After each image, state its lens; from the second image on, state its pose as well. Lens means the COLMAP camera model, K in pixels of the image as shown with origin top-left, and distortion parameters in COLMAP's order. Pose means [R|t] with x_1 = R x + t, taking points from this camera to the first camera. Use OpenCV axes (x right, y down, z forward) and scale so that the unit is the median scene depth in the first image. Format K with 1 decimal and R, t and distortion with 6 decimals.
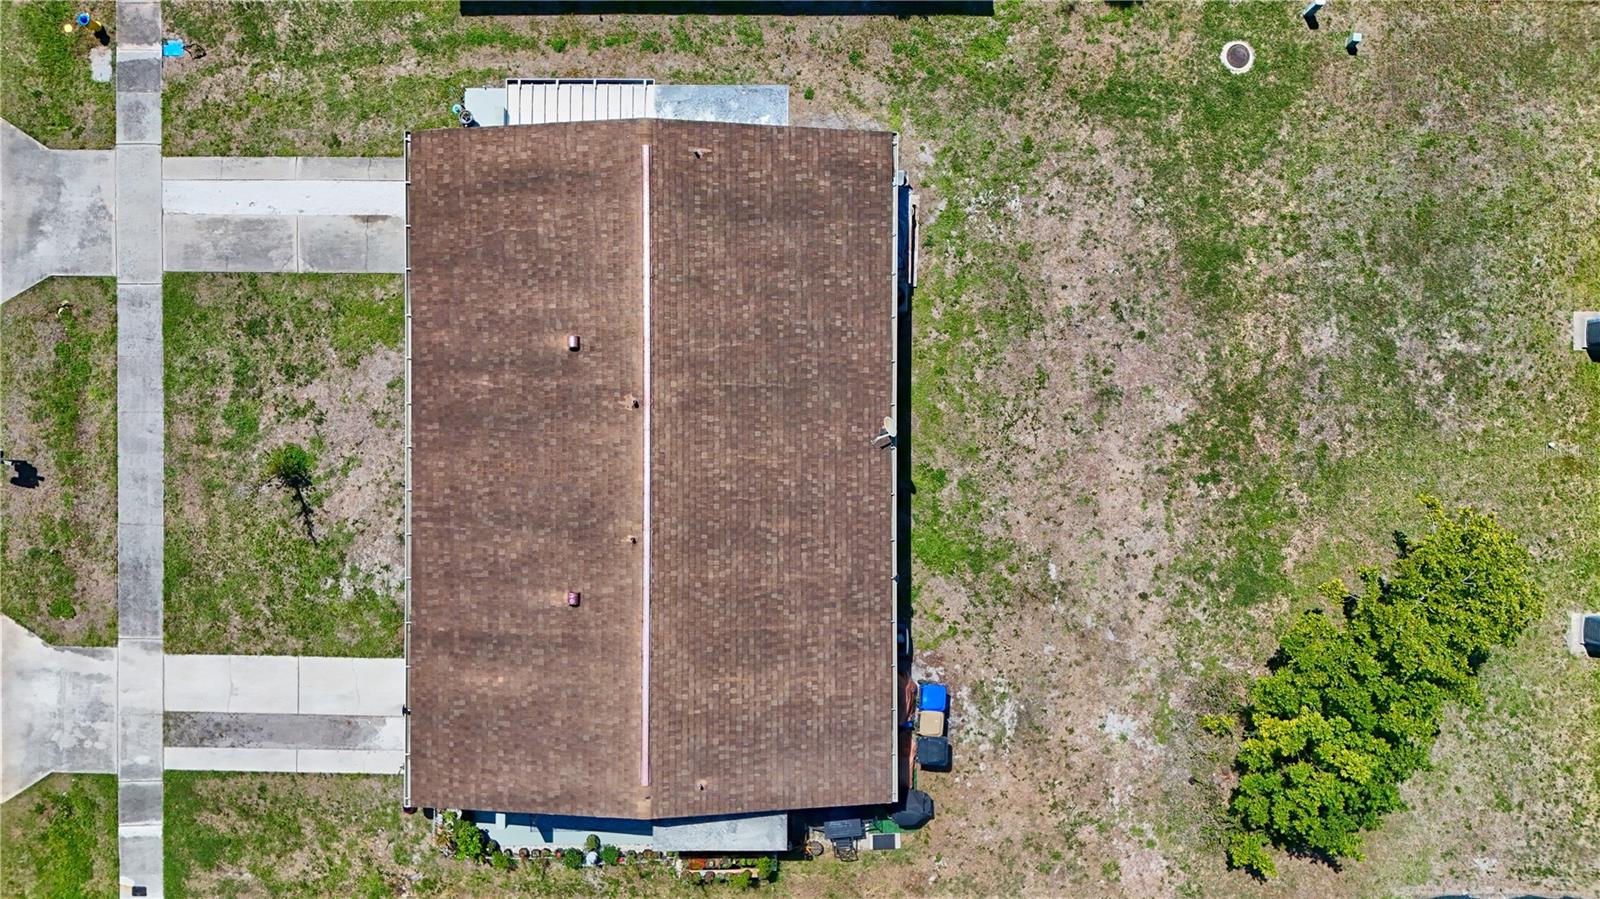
lens RADIAL K [[1181.2, 0, 801.1], [0, 1181.2, 456.0], [0, 0, 1]] dist [0.084107, -0.099936]
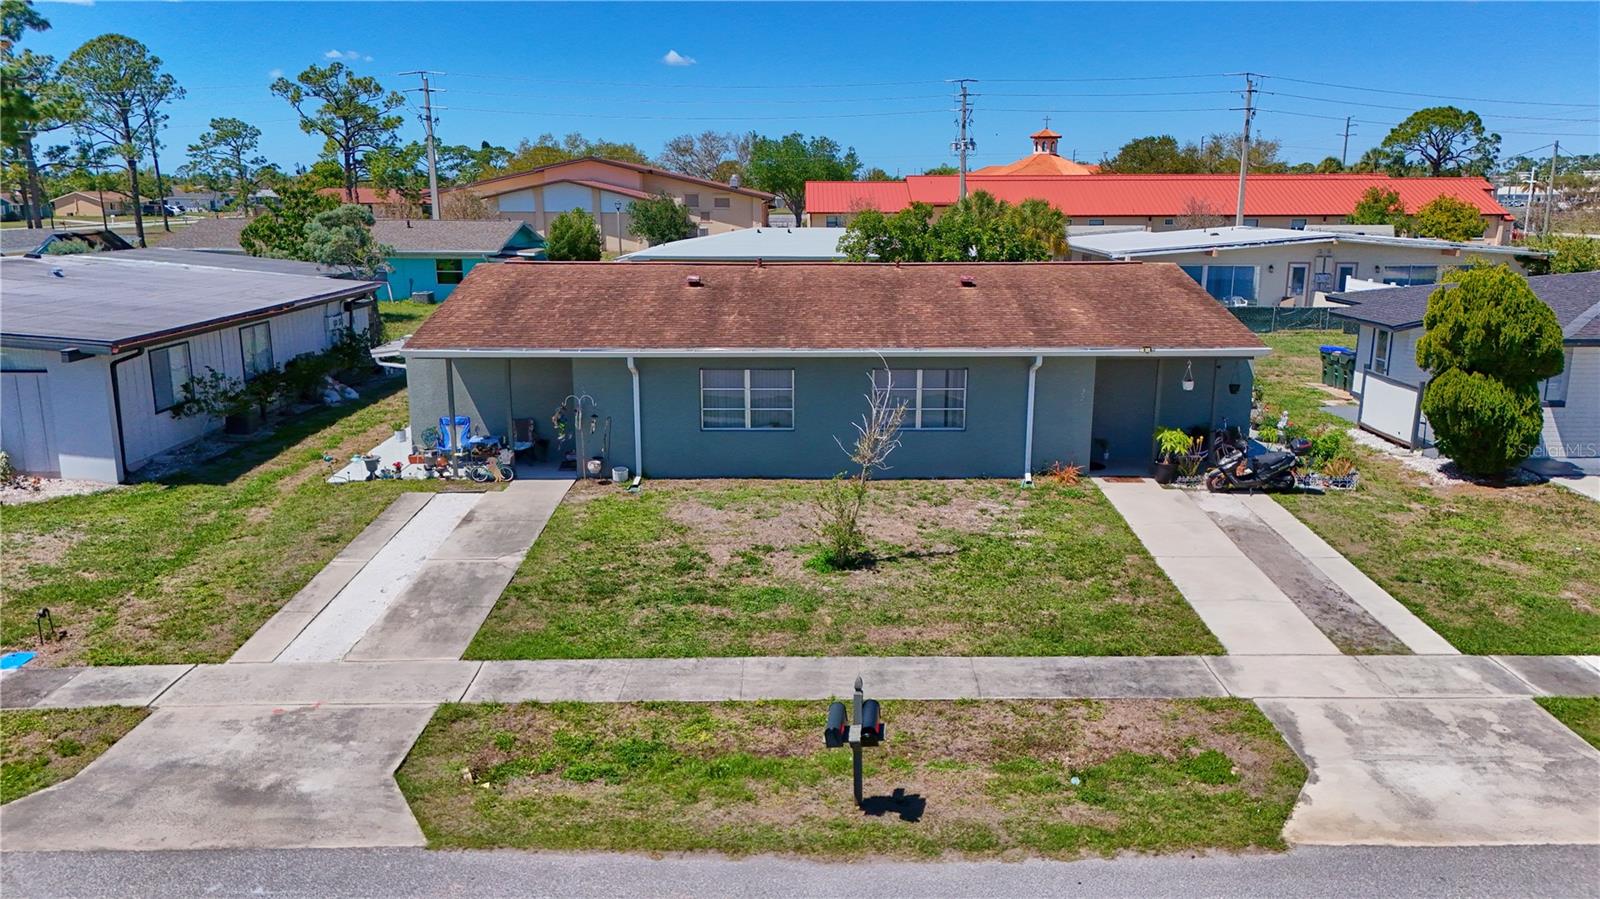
lens RADIAL K [[1178.8, 0, 801.0], [0, 1178.8, 460.5], [0, 0, 1]] dist [0.052534, -0.035951]
pose [[-0.007107, -0.231186, 0.972884, -0.995576], [0.999971, -0.004350, 0.006271, -0.015409], [0.002782, 0.972900, 0.231211, 0.811878]]
